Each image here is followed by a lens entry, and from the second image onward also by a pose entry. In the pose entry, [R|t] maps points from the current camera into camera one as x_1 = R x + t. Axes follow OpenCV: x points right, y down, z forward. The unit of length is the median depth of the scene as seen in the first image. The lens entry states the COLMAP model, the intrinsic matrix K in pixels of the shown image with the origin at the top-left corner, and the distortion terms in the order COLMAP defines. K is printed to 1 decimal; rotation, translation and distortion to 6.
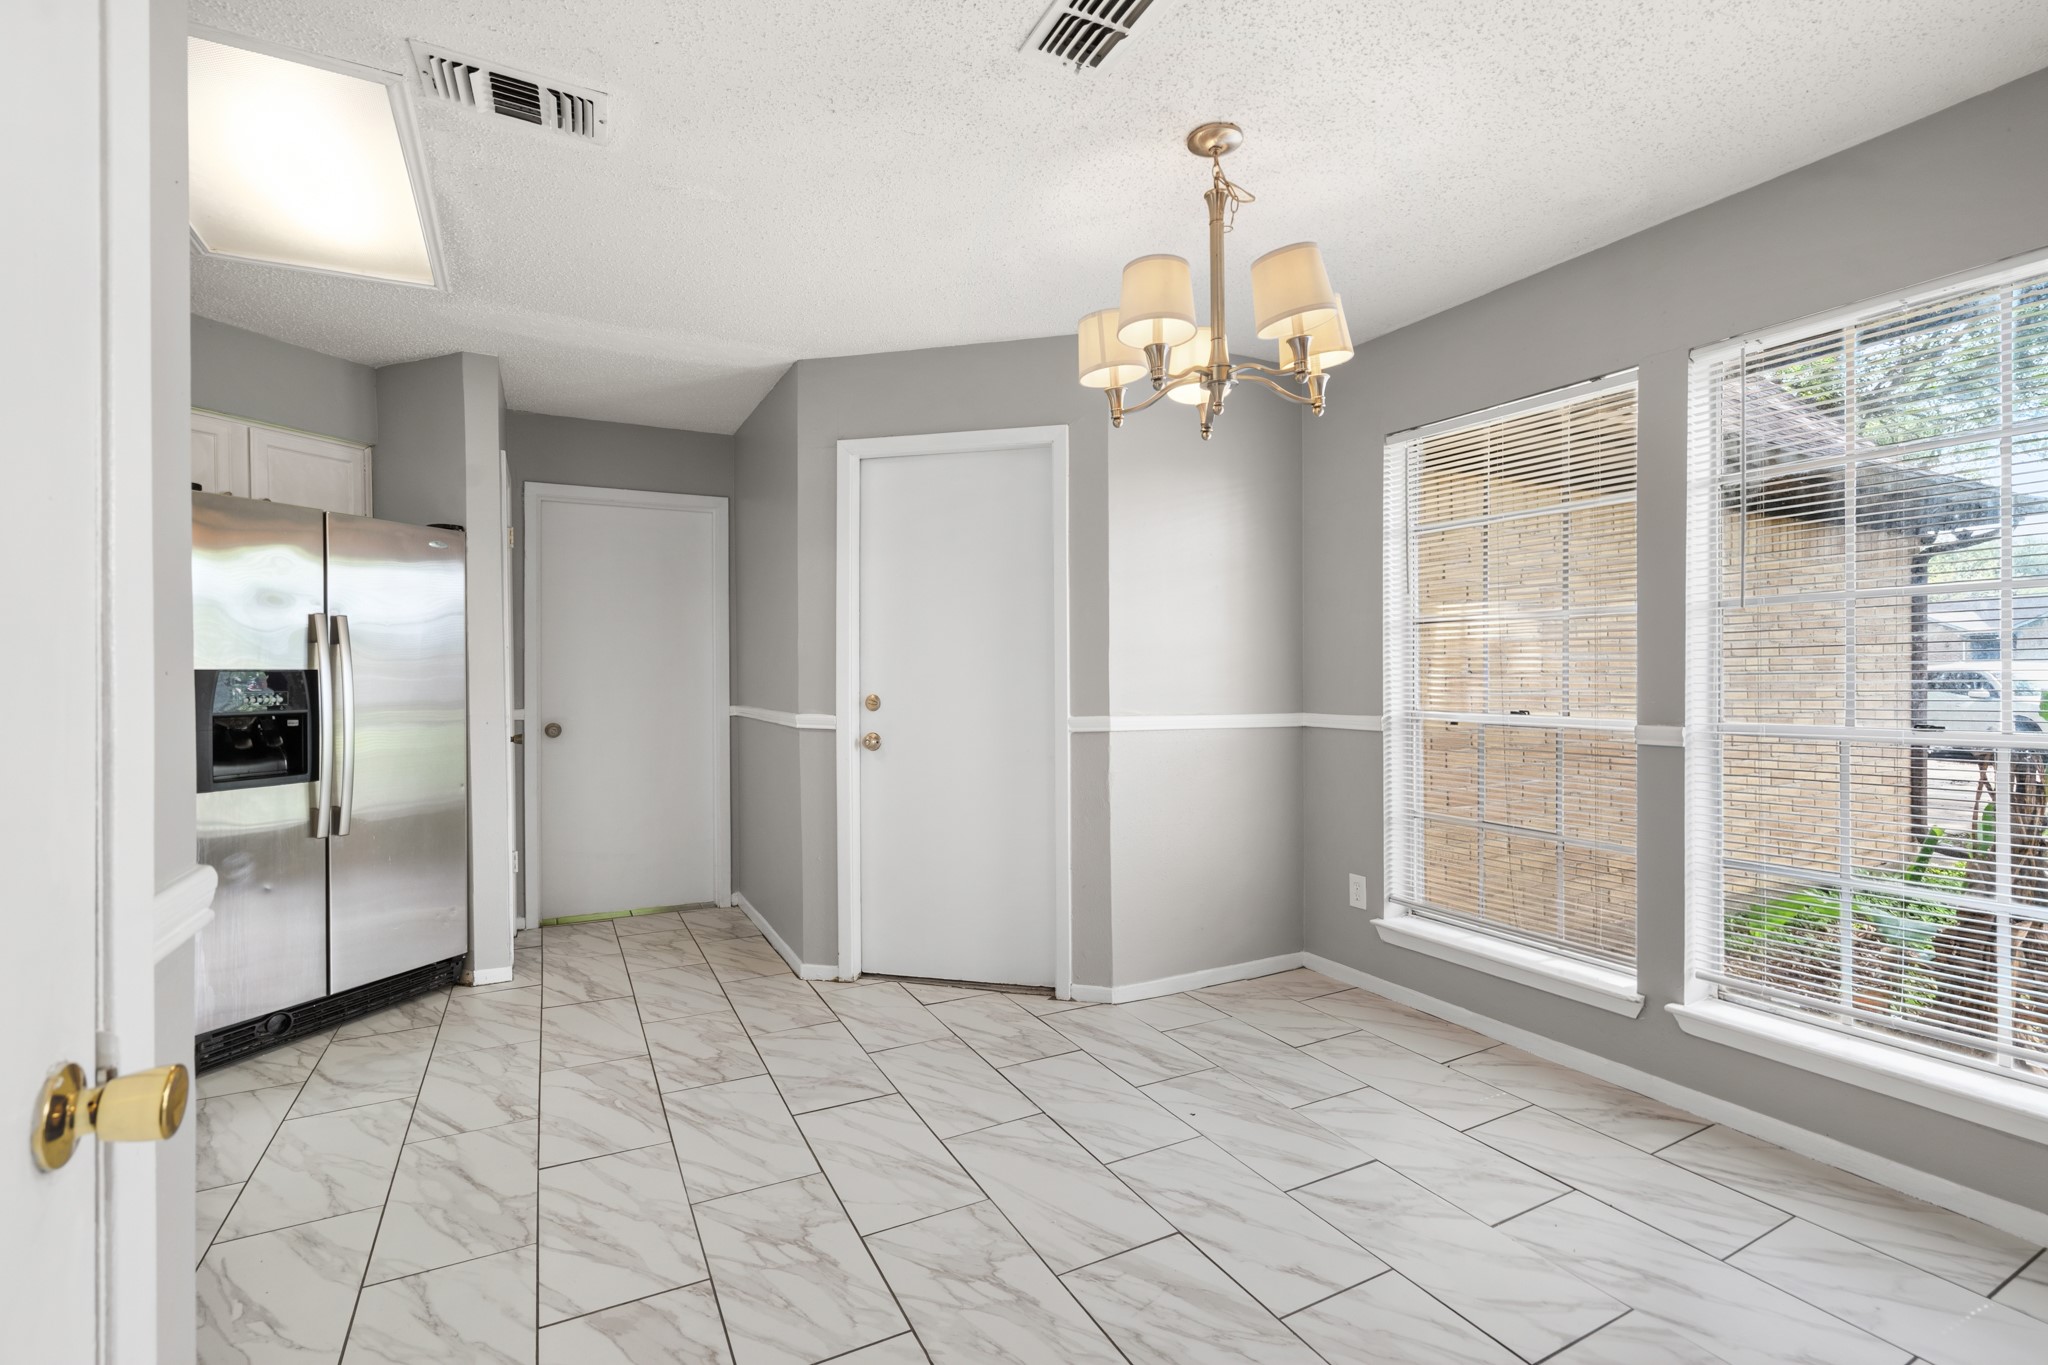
lens RADIAL K [[934.0, 0, 1043.2], [0, 934.0, 684.2], [0, 0, 1]] dist [0.000453, 0.000042]
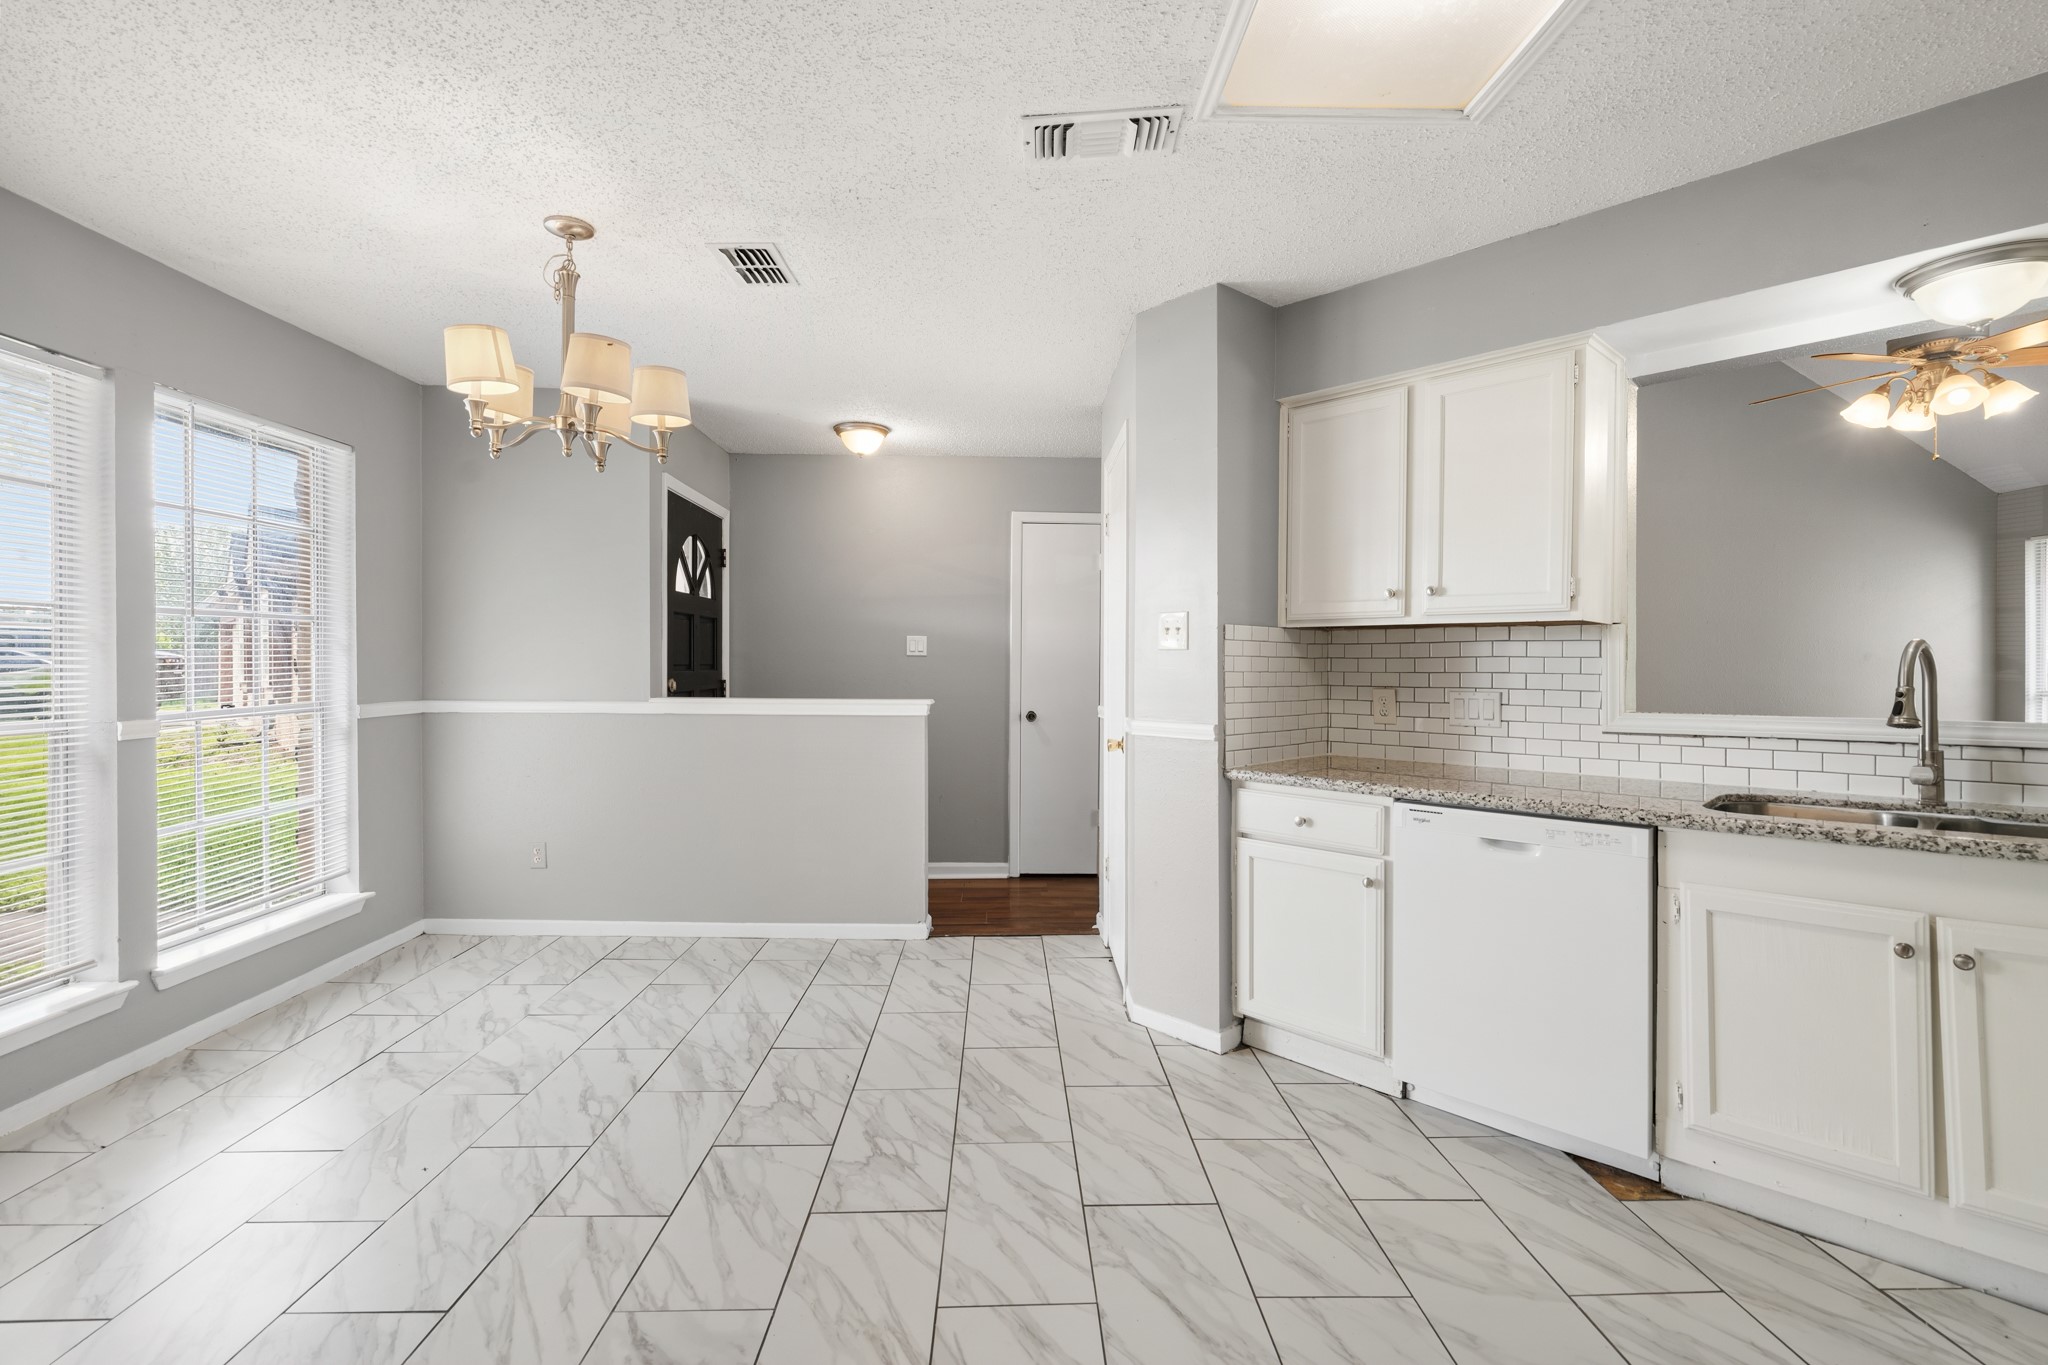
lens RADIAL K [[934.0, 0, 1024.7], [0, 934.0, 666.6], [0, 0, 1]] dist [0.000453, 0.000042]
pose [[-0.890617, 0.001322, 0.454753, -0.932678], [0.009155, 0.999845, 0.015025, -0.028632], [-0.454663, 0.017545, -0.890491, 1.897537]]
